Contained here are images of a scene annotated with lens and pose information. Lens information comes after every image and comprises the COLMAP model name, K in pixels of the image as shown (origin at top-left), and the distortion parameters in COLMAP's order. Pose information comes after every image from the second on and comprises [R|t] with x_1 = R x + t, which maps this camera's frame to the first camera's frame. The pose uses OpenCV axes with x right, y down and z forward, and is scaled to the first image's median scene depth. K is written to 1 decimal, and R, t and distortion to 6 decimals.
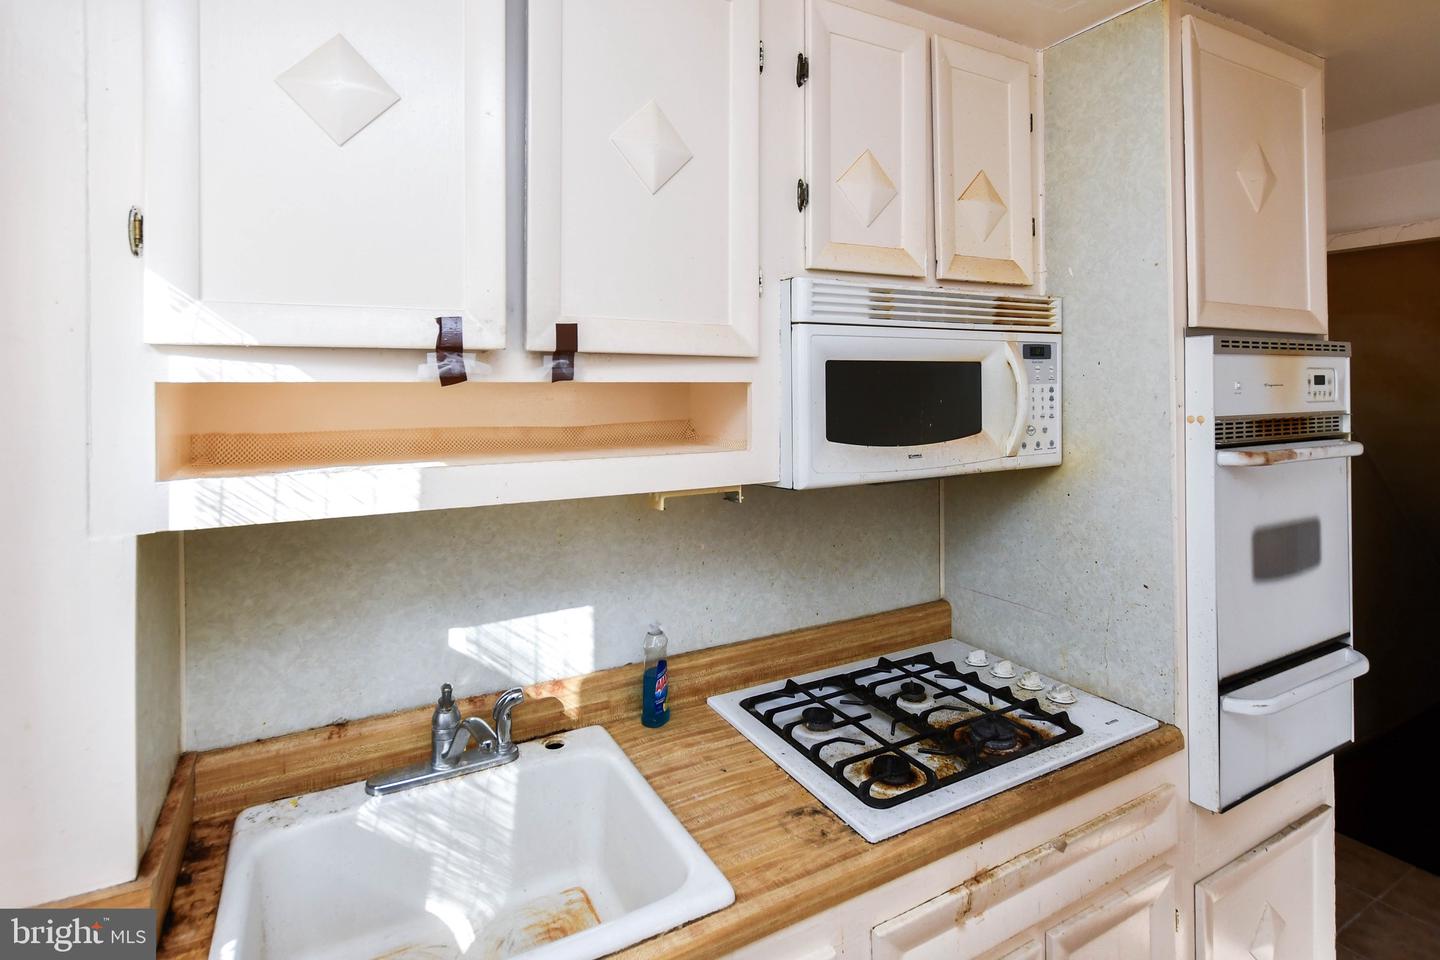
lens RADIAL K [[717.1, 0, 712.0], [0, 717.1, 388.9], [0, 0, 1]] dist [0.003759, -0.000004]
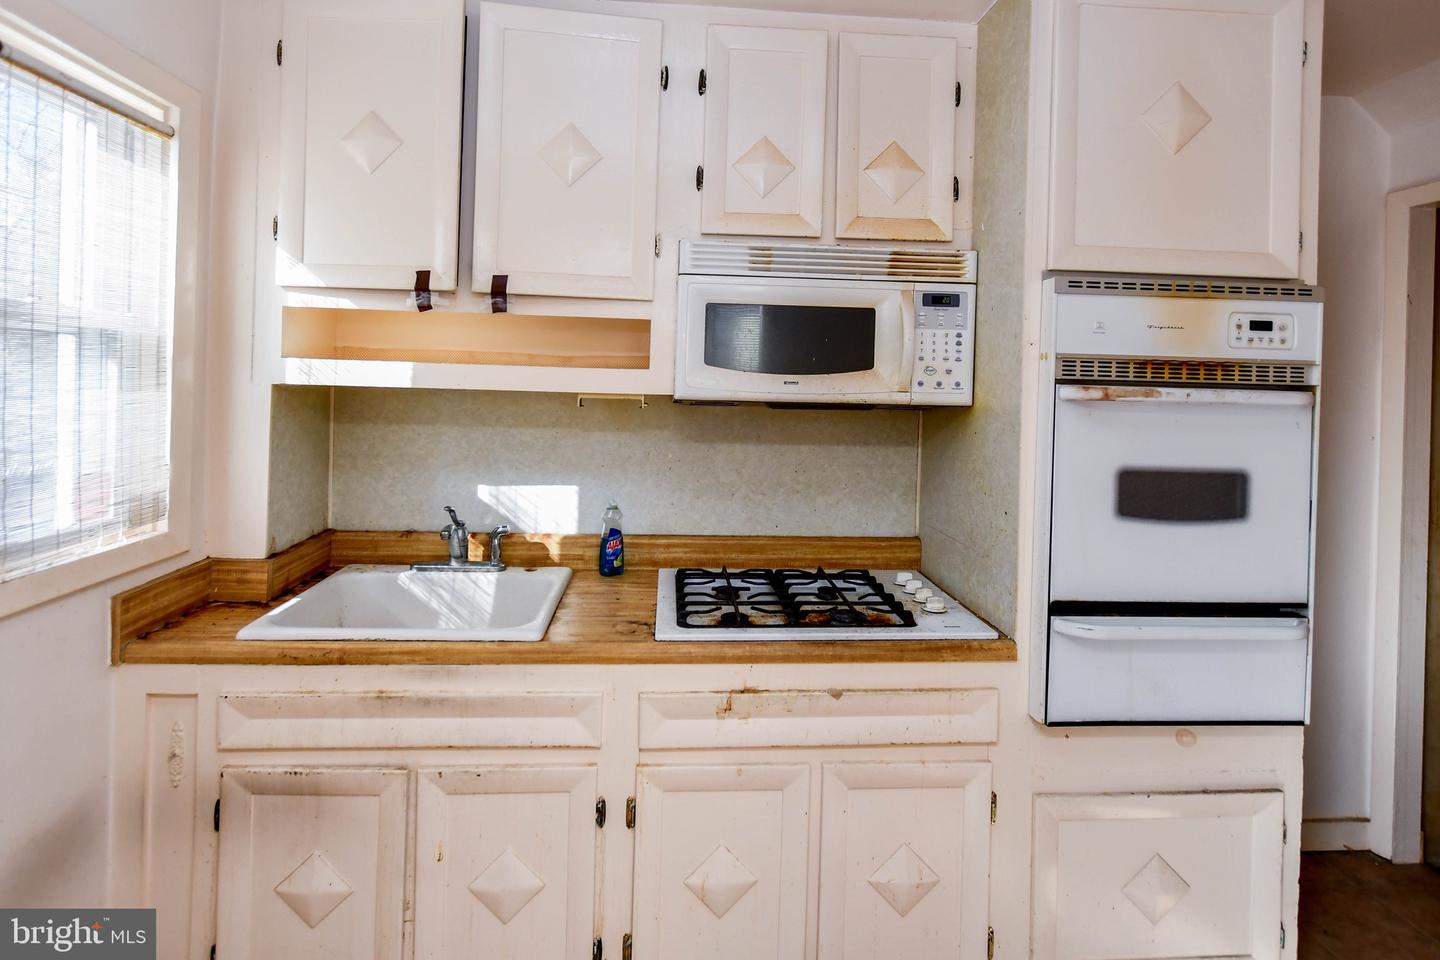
lens RADIAL K [[736.4, 0, 721.0], [0, 736.4, 389.4], [0, 0, 1]] dist [0.002060, 0.000334]
pose [[0.909276, 0.031791, -0.414978, 0.660768], [-0.033030, 0.999446, 0.004192, 0.098107], [0.414881, 0.009895, 0.909822, -0.182341]]
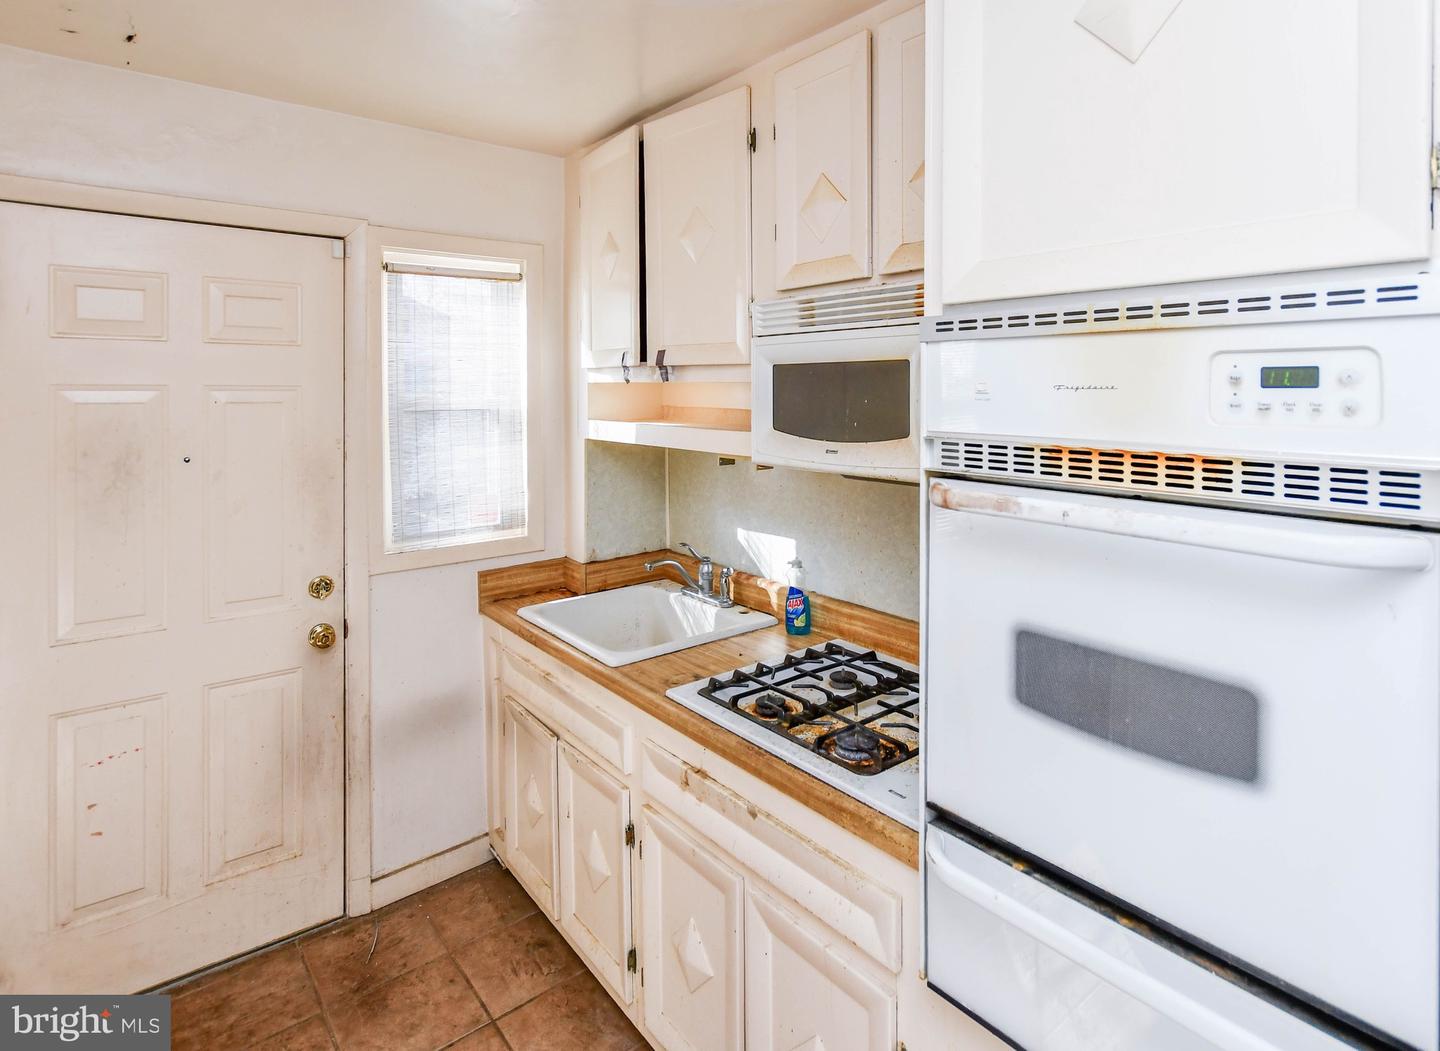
lens RADIAL K [[815.9, 0, 797.0], [0, 815.9, 395.3], [0, 0, 1]] dist [-0.001497, -0.000272]
pose [[0.204252, 0.017568, -0.978761, 1.378053], [-0.004079, 0.999846, 0.017096, -0.009503], [0.978910, 0.000500, 0.204293, 0.665639]]
